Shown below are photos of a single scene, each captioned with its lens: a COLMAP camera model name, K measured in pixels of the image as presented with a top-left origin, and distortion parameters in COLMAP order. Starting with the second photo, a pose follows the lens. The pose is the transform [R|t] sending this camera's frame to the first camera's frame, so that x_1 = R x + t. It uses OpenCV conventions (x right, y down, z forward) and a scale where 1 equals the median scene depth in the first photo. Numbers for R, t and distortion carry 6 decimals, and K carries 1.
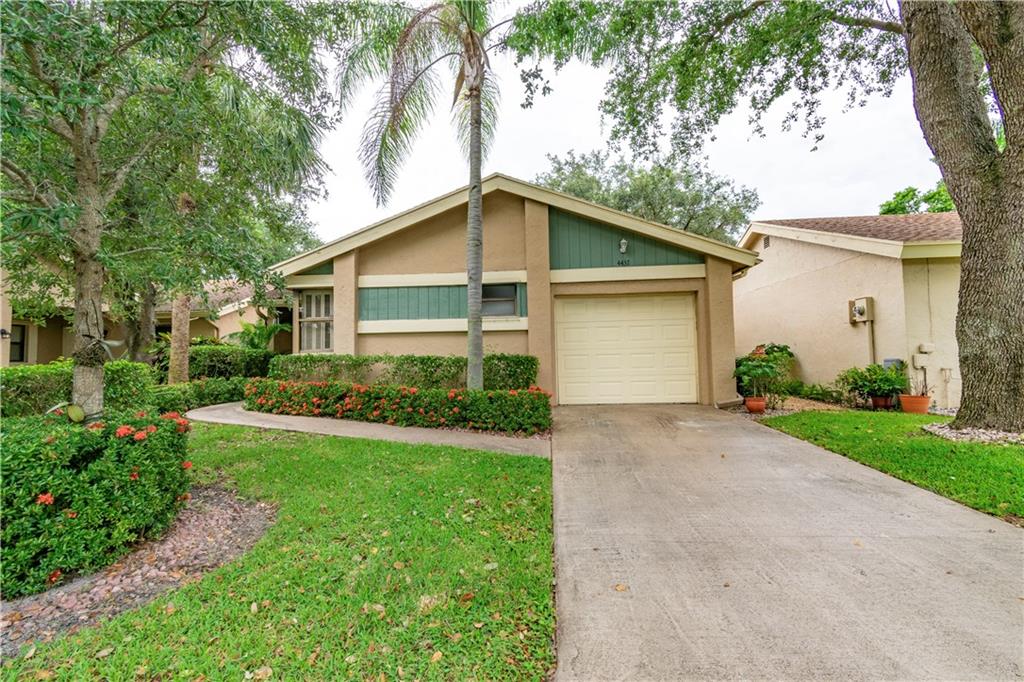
lens RADIAL K [[453.9, 0, 514.7], [0, 453.9, 338.3], [0, 0, 1]] dist [0.003526, -0.000373]
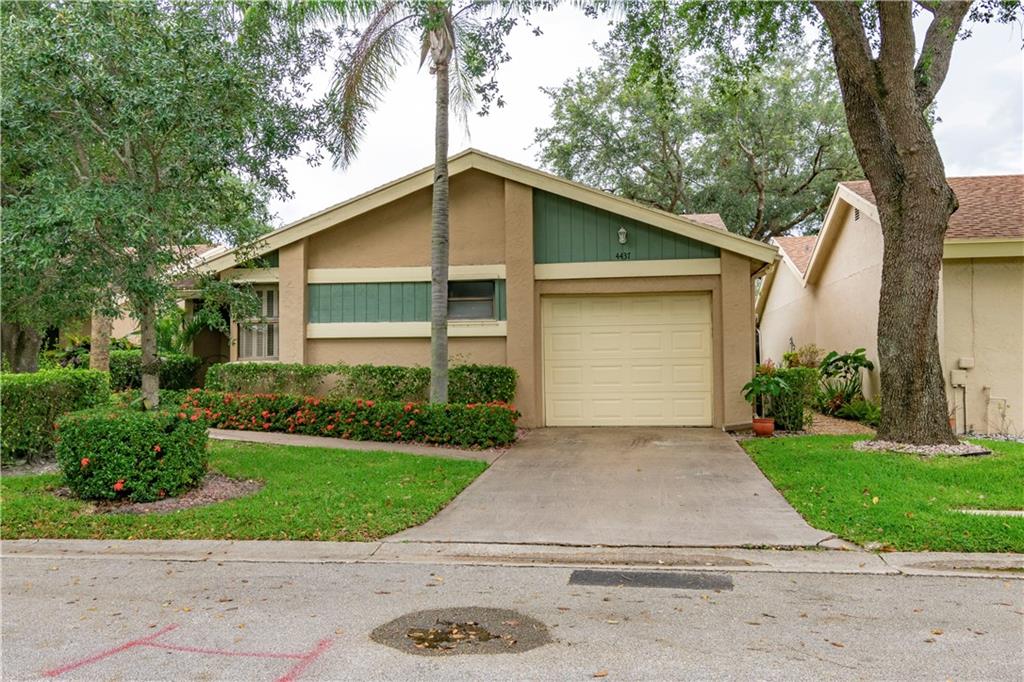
lens RADIAL K [[851.2, 0, 510.0], [0, 851.2, 344.2], [0, 0, 1]] dist [-0.001595, -0.001822]
pose [[0.997360, 0.008148, -0.072156, 0.149576], [-0.006916, 0.999826, 0.017299, -0.031115], [0.072284, -0.016754, 0.997243, -0.569518]]
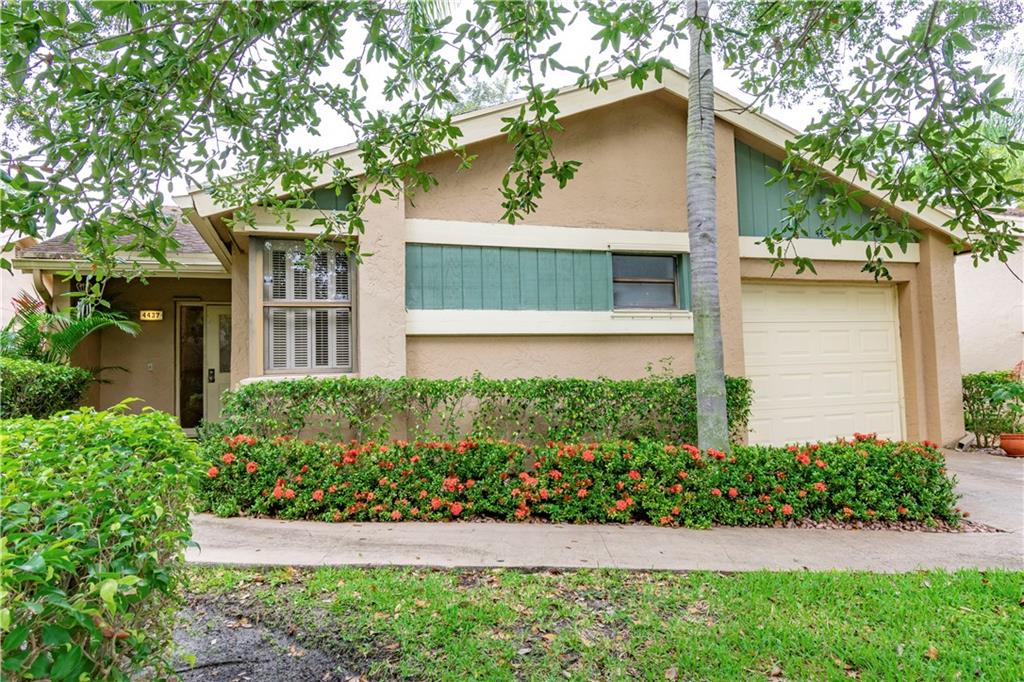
lens RADIAL K [[637.9, 0, 512.8], [0, 637.9, 341.1], [0, 0, 1]] dist [-0.003684, -0.000673]
pose [[0.921060, 0.011319, 0.389257, -0.532944], [-0.012195, 0.999926, -0.000220, -0.005288], [-0.389231, -0.004544, 0.921129, 0.330945]]
